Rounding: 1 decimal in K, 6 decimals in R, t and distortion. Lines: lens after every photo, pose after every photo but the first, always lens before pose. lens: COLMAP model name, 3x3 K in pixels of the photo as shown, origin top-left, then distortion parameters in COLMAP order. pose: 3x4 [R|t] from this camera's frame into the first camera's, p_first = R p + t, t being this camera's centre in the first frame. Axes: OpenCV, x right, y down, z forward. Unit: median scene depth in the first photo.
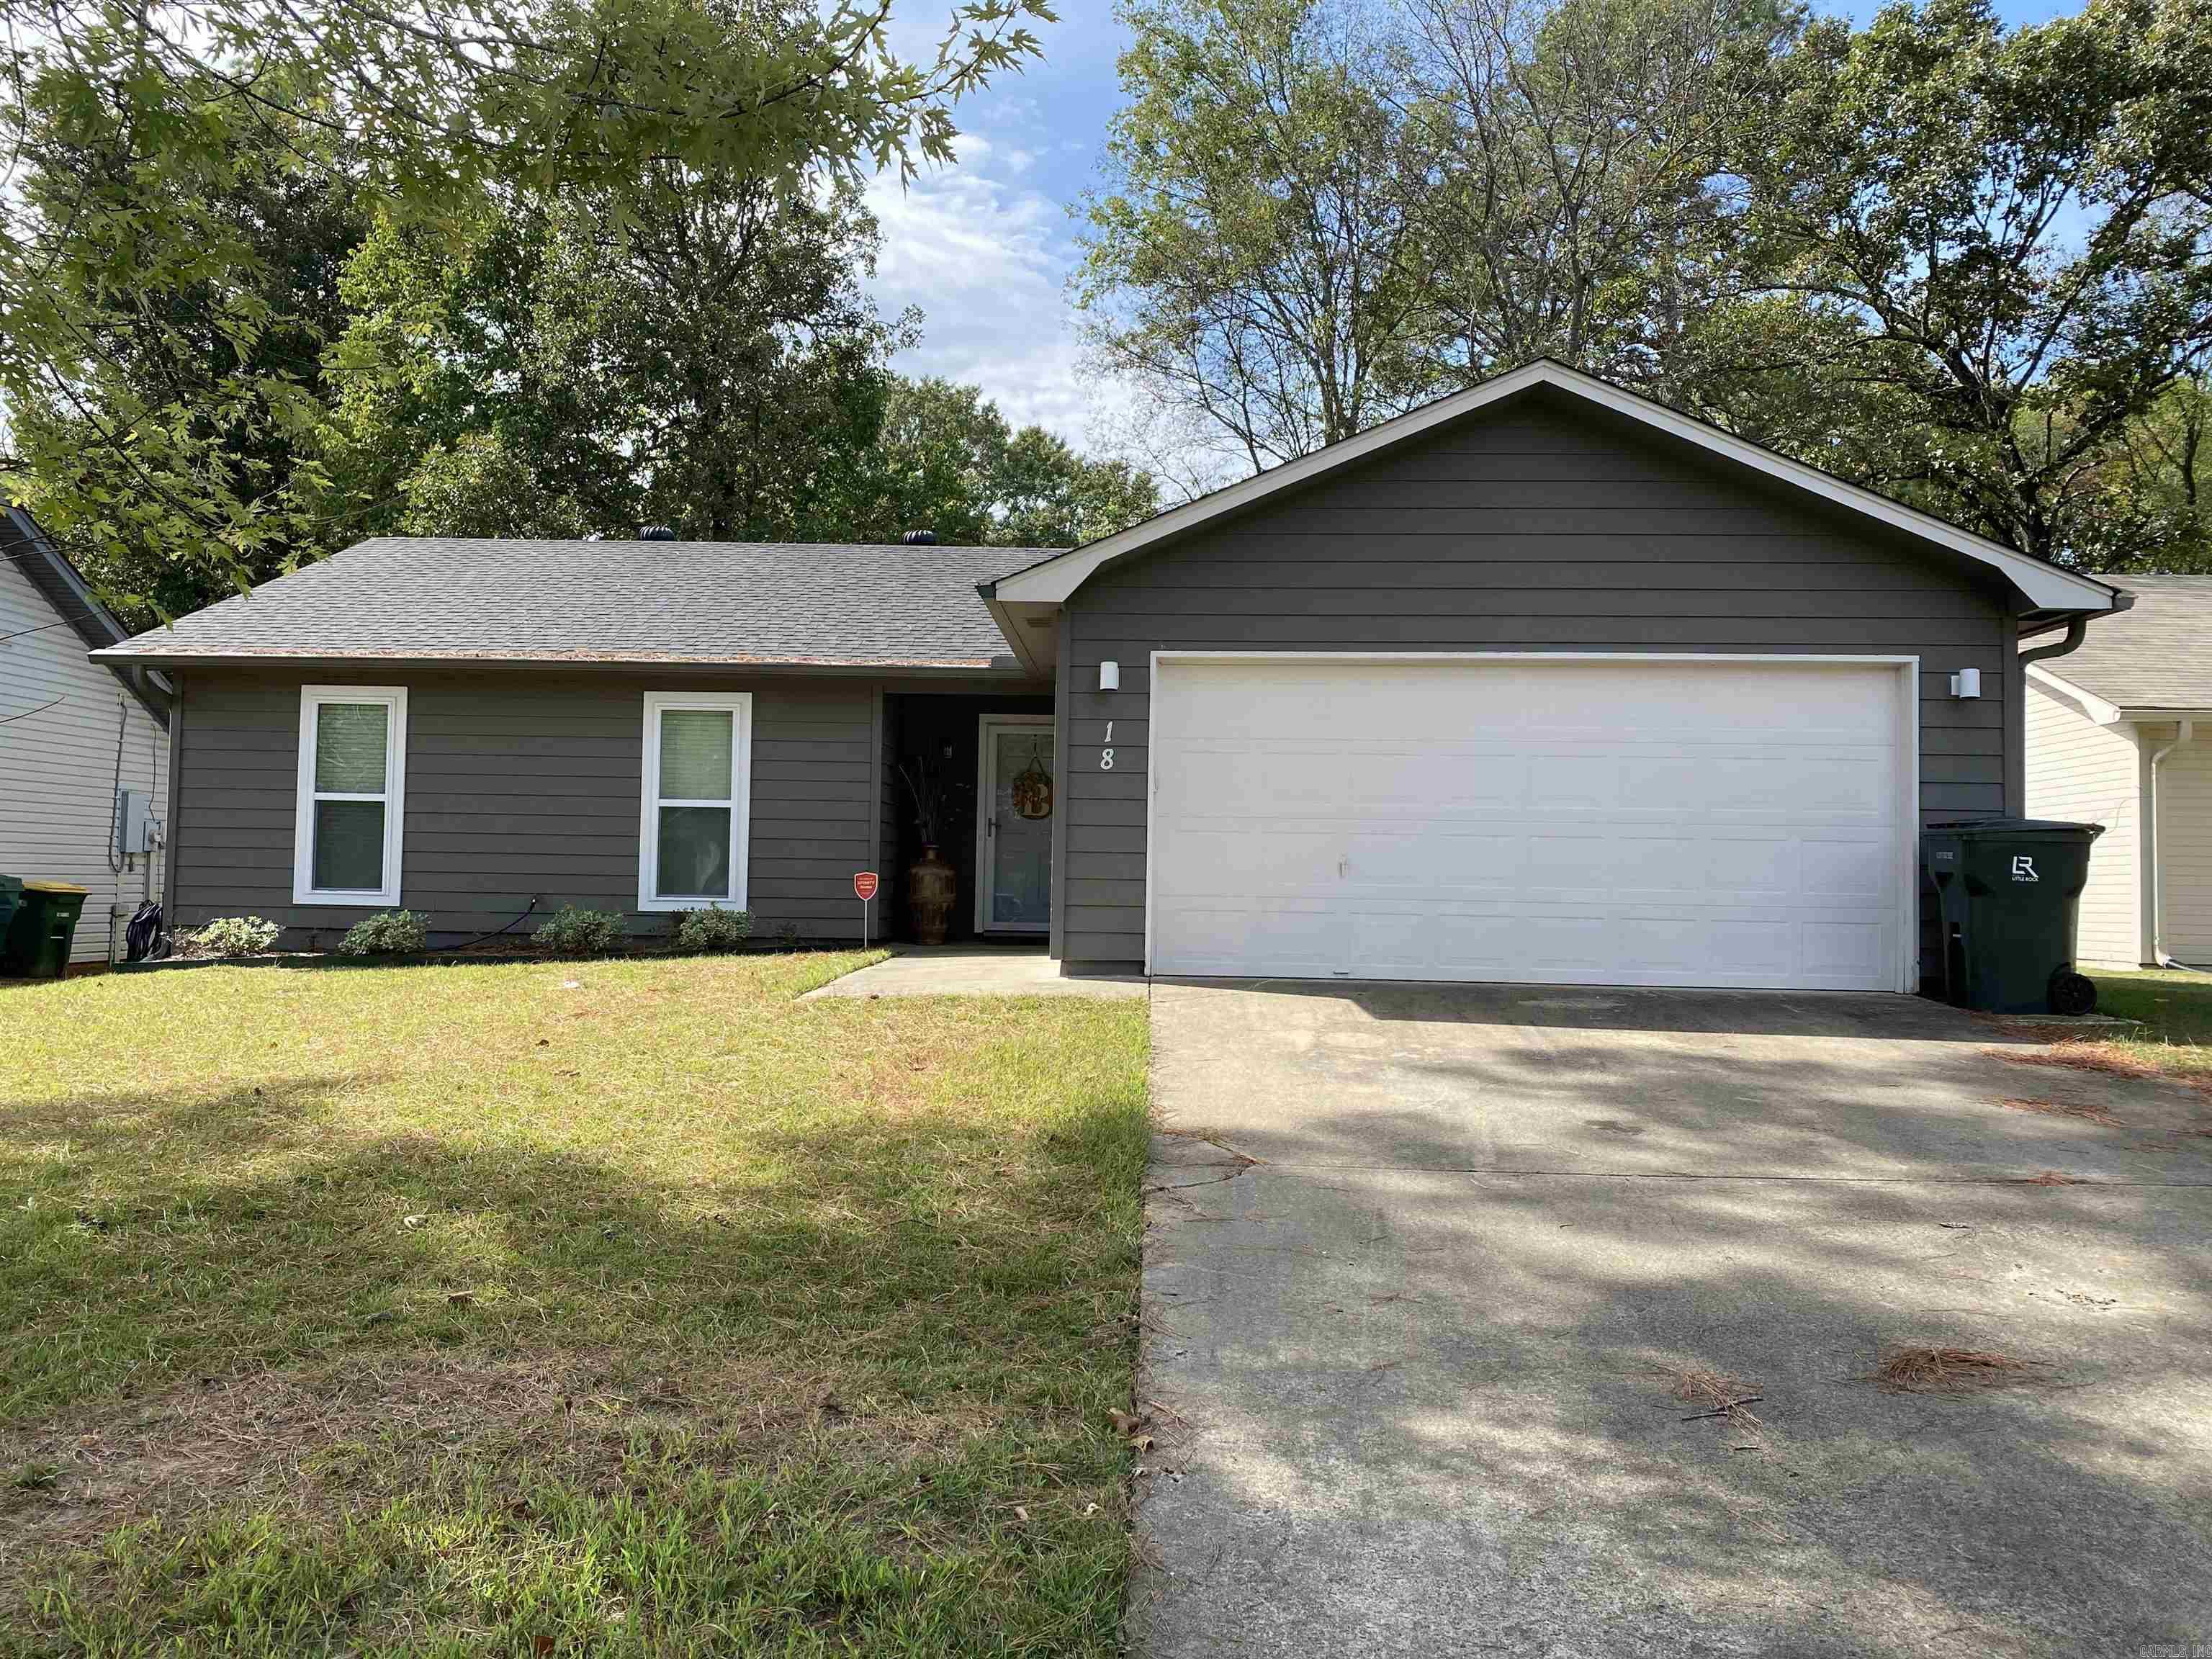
lens RADIAL K [[1663.7, 0, 1109.0], [0, 1663.7, 807.9], [0, 0, 1]] dist [0.036430, -0.042159]
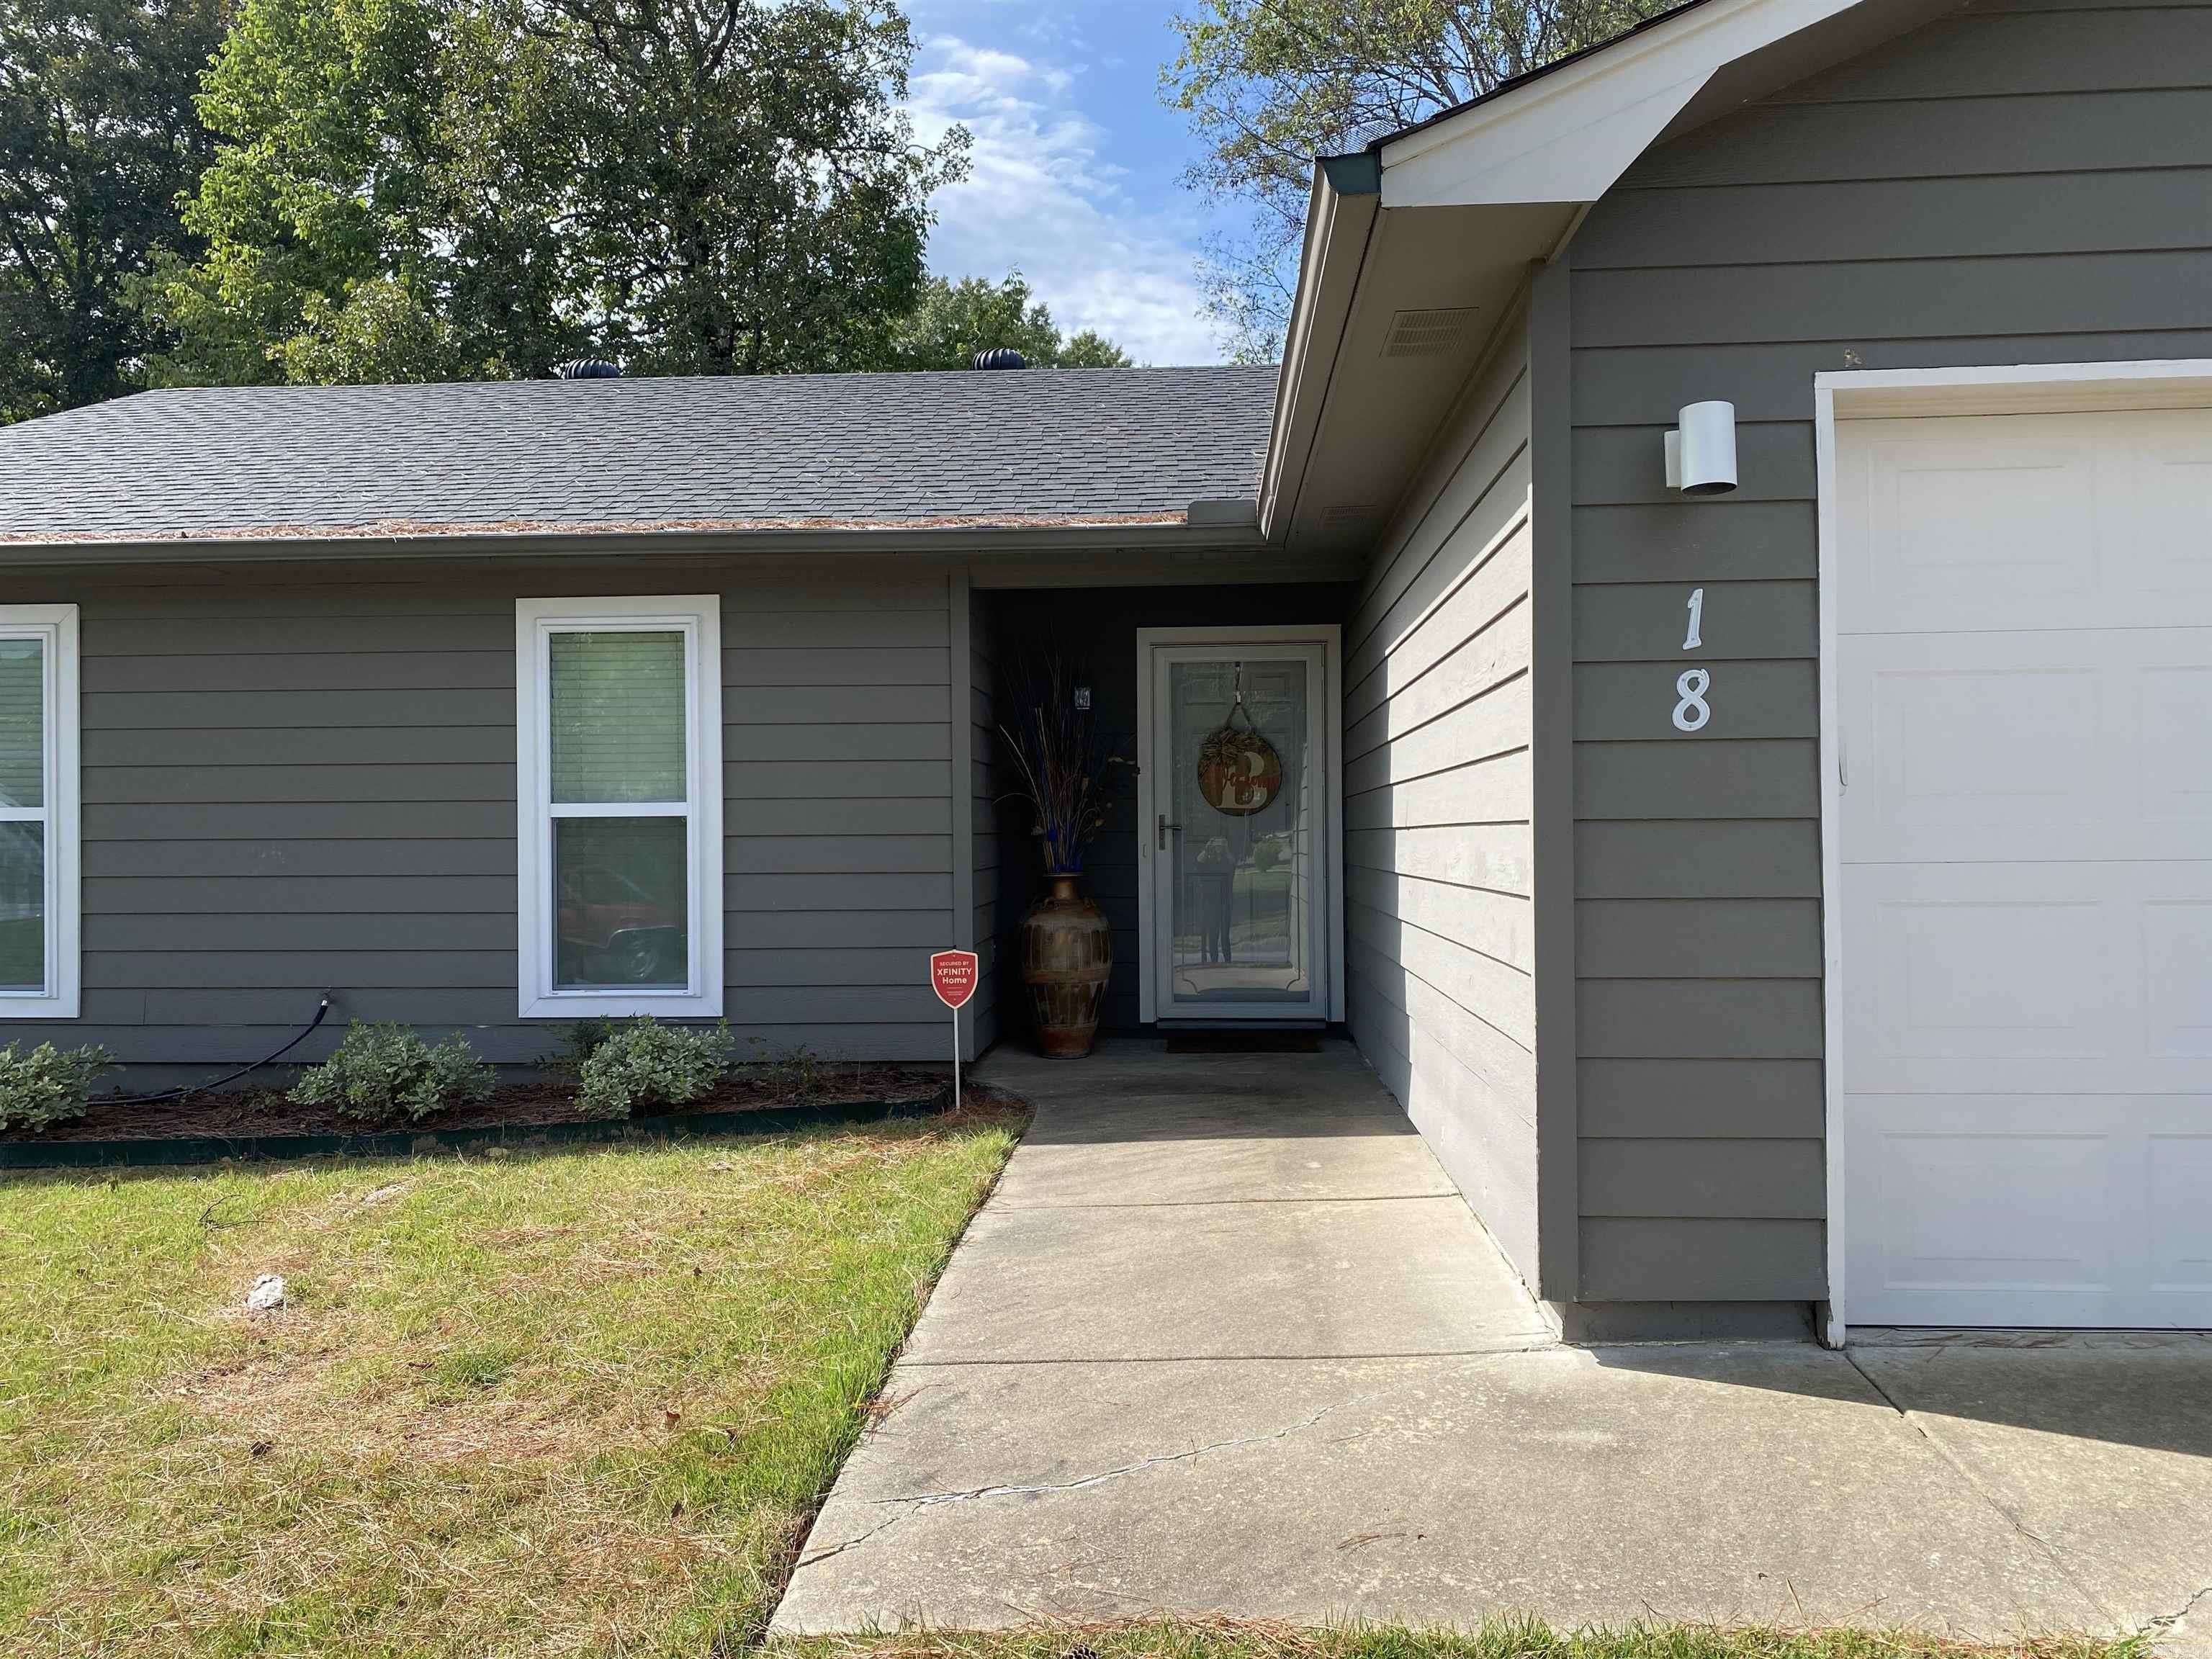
lens RADIAL K [[1663.7, 0, 1109.5], [0, 1663.7, 839.5], [0, 0, 1]] dist [0.036430, -0.042159]
pose [[0.999345, -0.025628, -0.025541, -0.078293], [0.026849, 0.998455, 0.048655, -0.014347], [0.024255, -0.049309, 0.998489, 0.463163]]
